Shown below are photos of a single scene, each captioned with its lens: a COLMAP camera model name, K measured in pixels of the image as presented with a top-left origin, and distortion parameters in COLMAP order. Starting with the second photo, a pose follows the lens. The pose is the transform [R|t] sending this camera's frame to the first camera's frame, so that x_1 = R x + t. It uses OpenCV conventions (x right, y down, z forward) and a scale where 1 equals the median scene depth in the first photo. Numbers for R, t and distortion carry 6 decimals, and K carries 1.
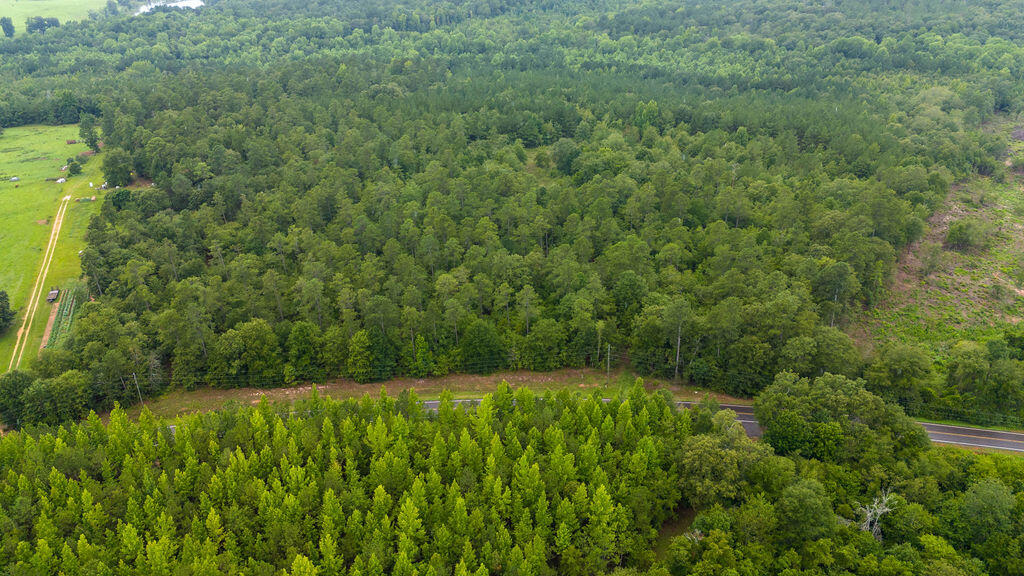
lens RADIAL K [[753.0, 0, 518.7], [0, 753.0, 284.6], [0, 0, 1]] dist [0.076508, -0.069169]
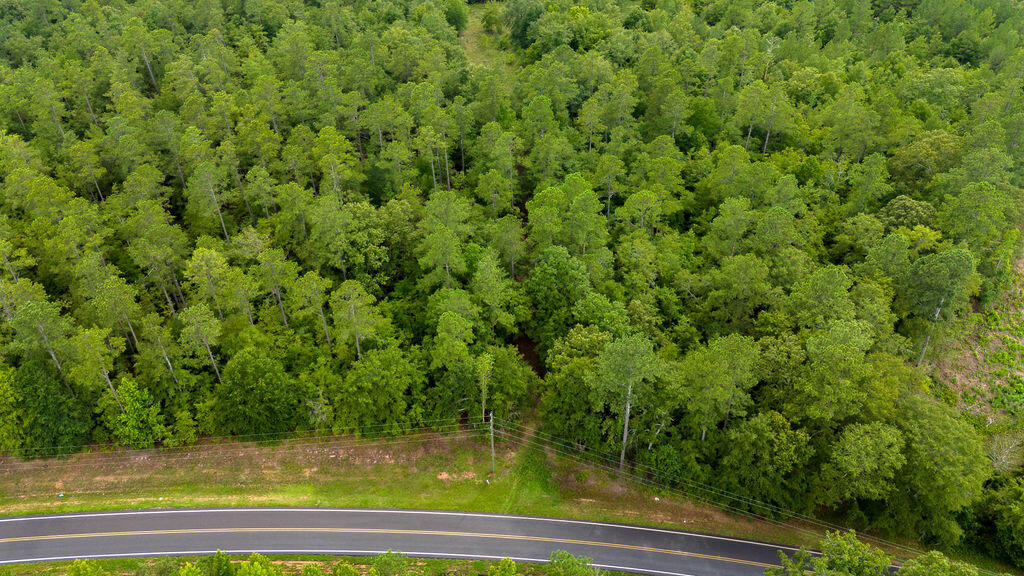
lens RADIAL K [[753.0, 0, 518.3], [0, 753.0, 282.9], [0, 0, 1]] dist [0.076508, -0.069169]
pose [[0.999092, 0.035570, -0.023471, 0.111762], [-0.030970, 0.984347, 0.173499, -0.073189], [0.029275, -0.172615, 0.984554, 0.388762]]
